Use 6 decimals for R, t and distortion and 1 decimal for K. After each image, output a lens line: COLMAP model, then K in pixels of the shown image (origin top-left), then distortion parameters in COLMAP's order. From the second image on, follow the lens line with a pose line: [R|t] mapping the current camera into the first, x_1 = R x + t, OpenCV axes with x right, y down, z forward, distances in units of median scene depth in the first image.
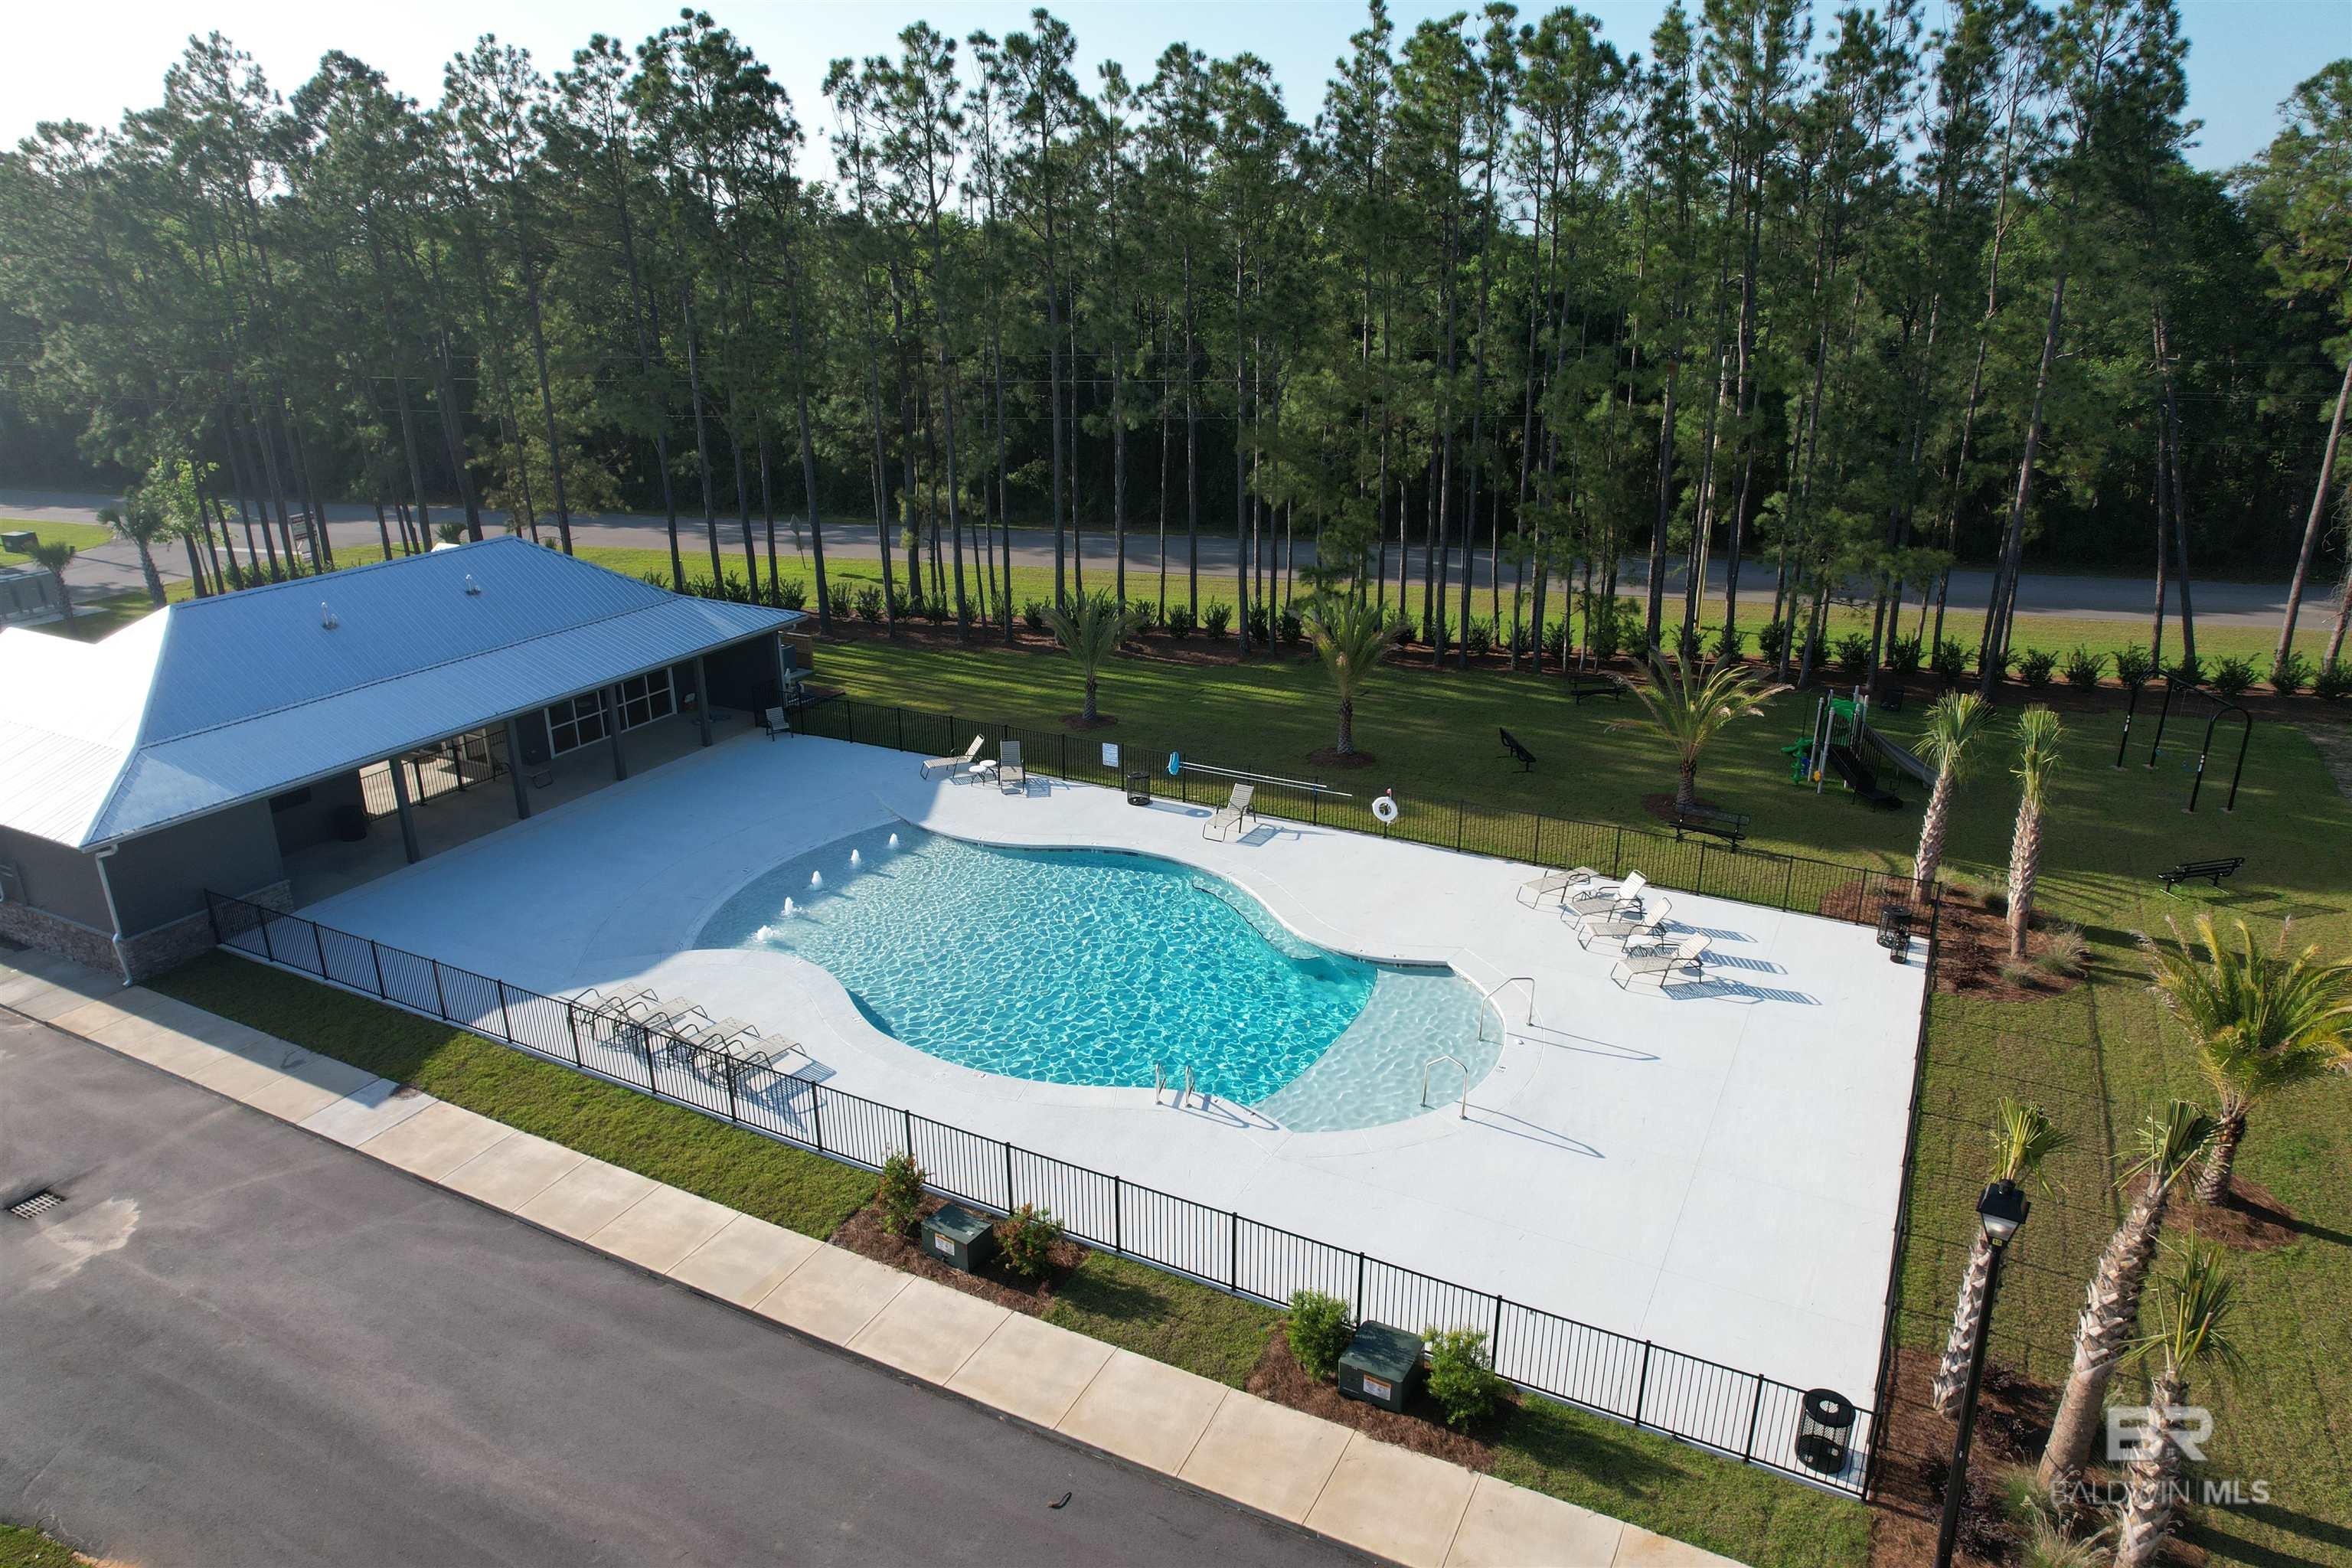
lens RADIAL K [[1508.6, 0, 1176.0], [0, 1508.6, 784.0], [0, 0, 1]] dist [-0.061145, 0.002290]
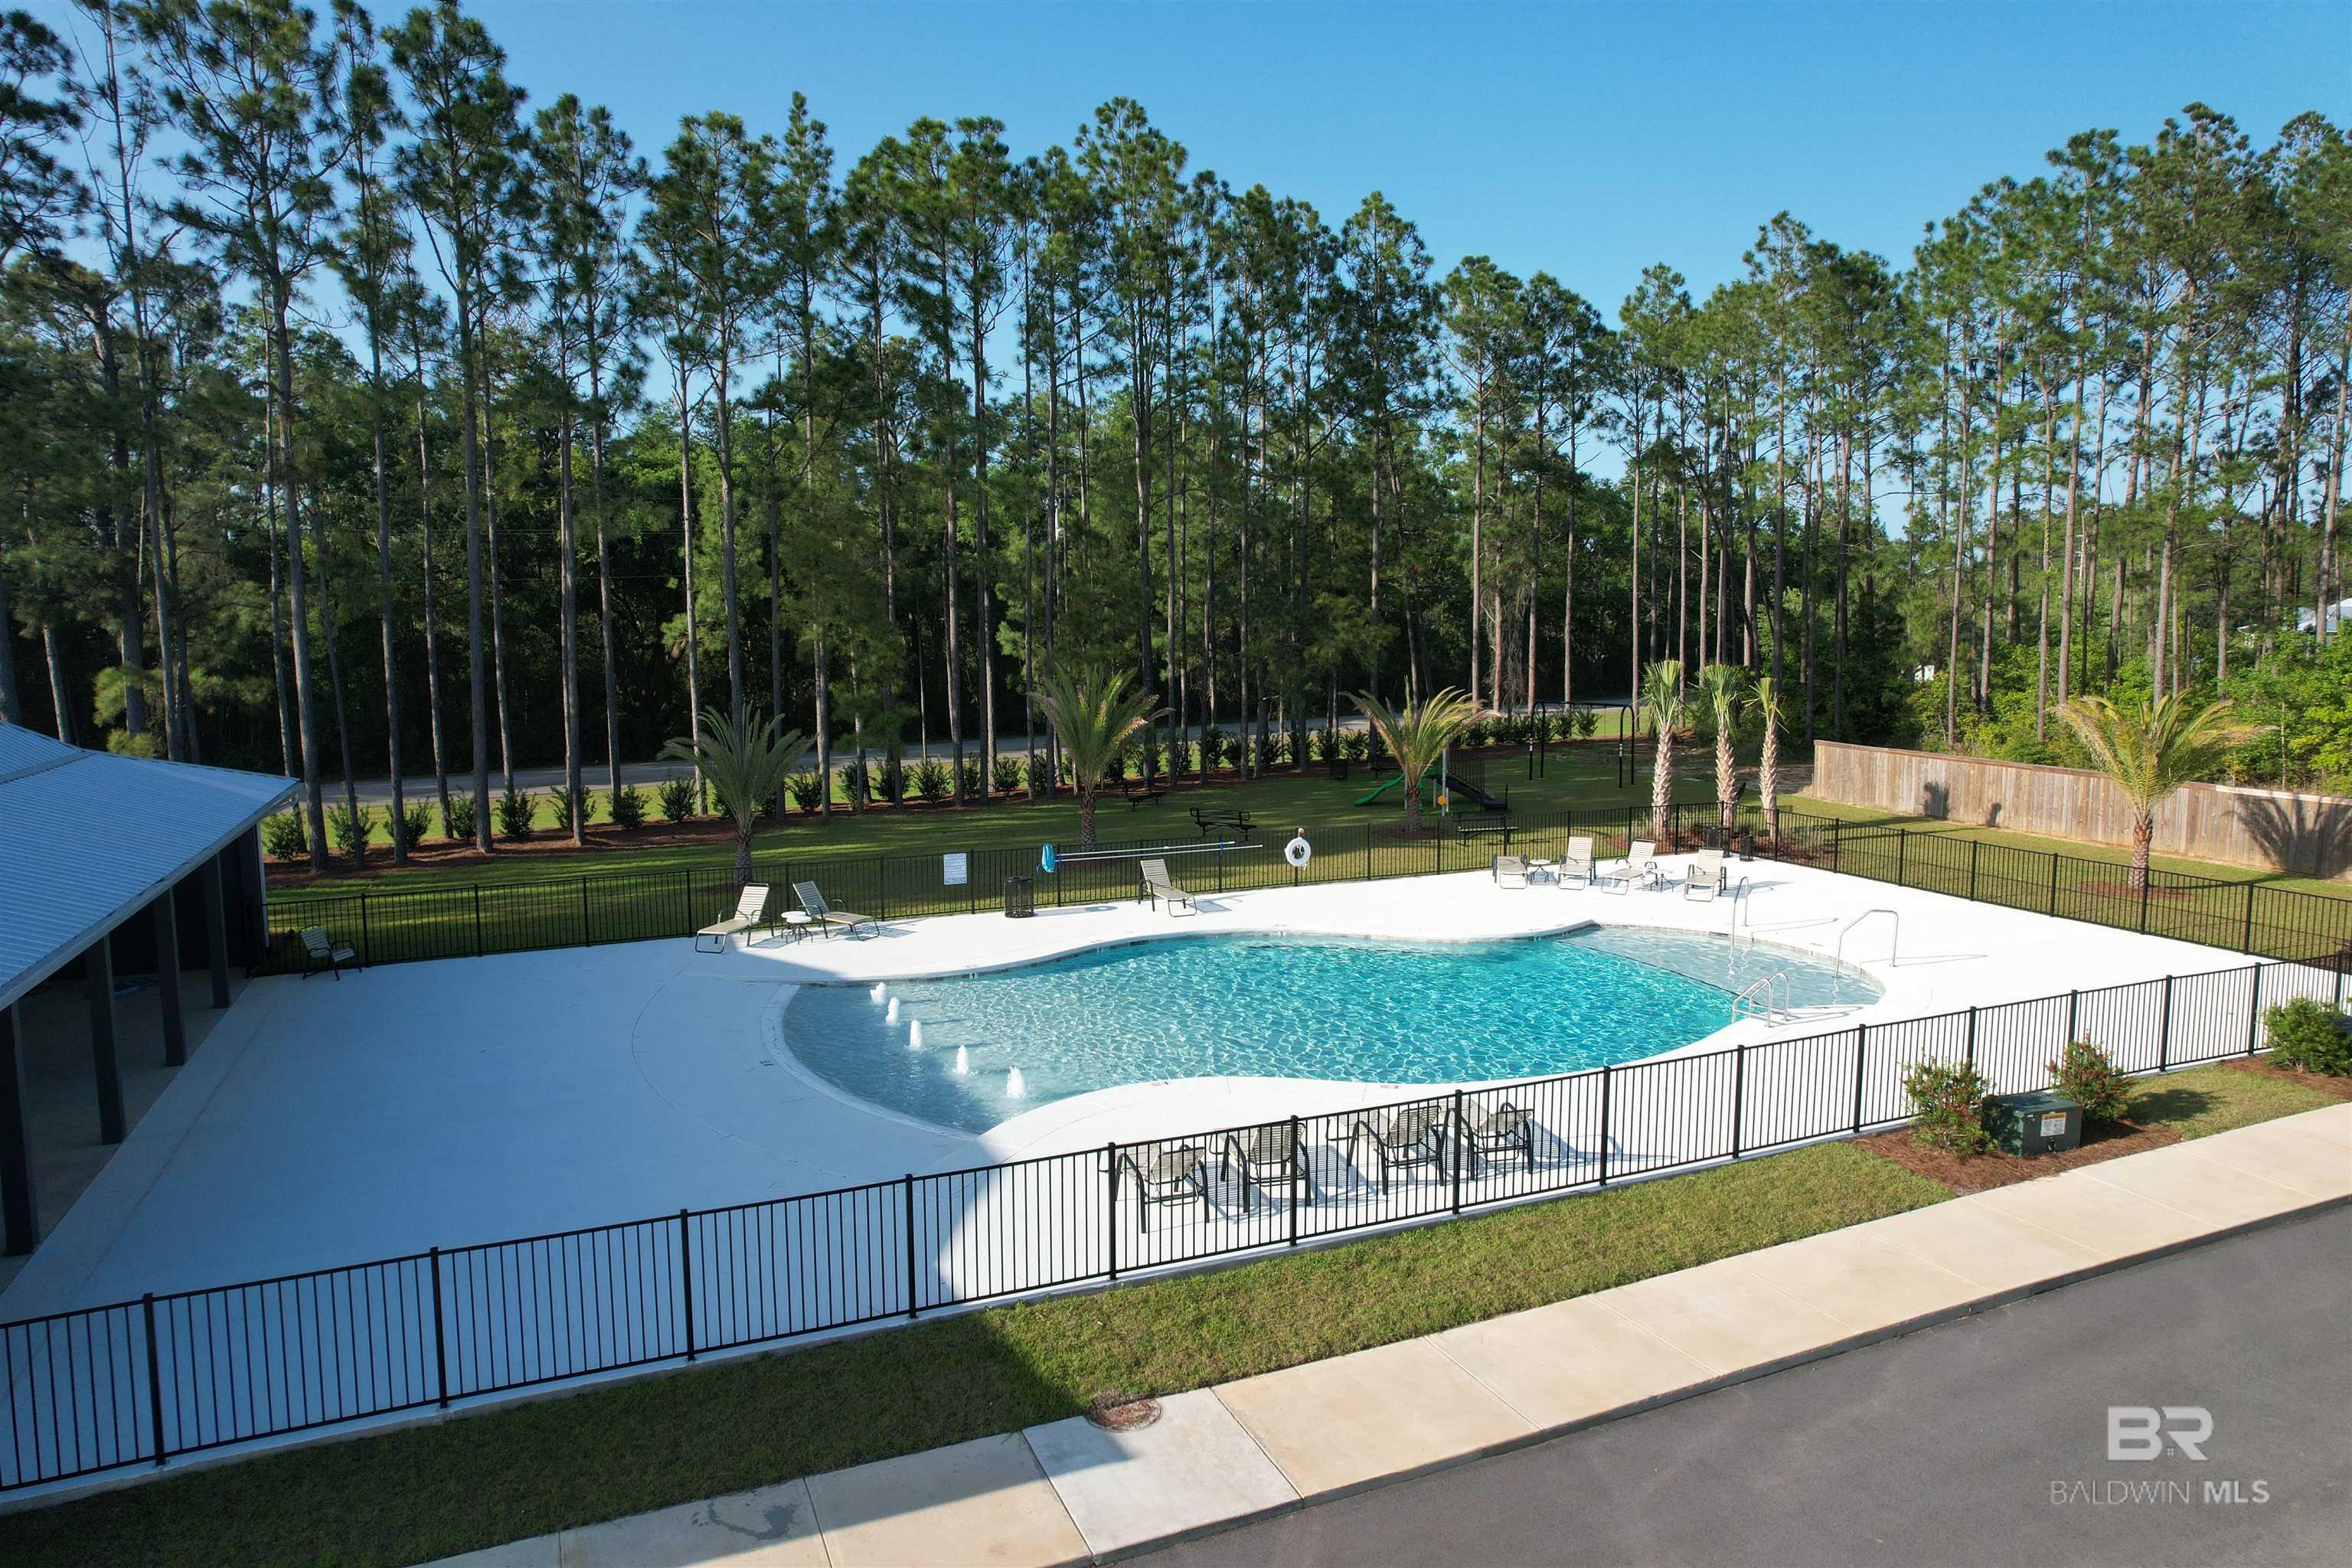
lens RADIAL K [[1508.6, 0, 1176.0], [0, 1508.6, 784.0], [0, 0, 1]] dist [-0.061145, 0.002290]
pose [[0.629101, -0.083610, 0.772814, -0.770921], [0.263456, 0.958289, -0.110787, 0.073927], [-0.731316, 0.273299, 0.624887, 0.600350]]
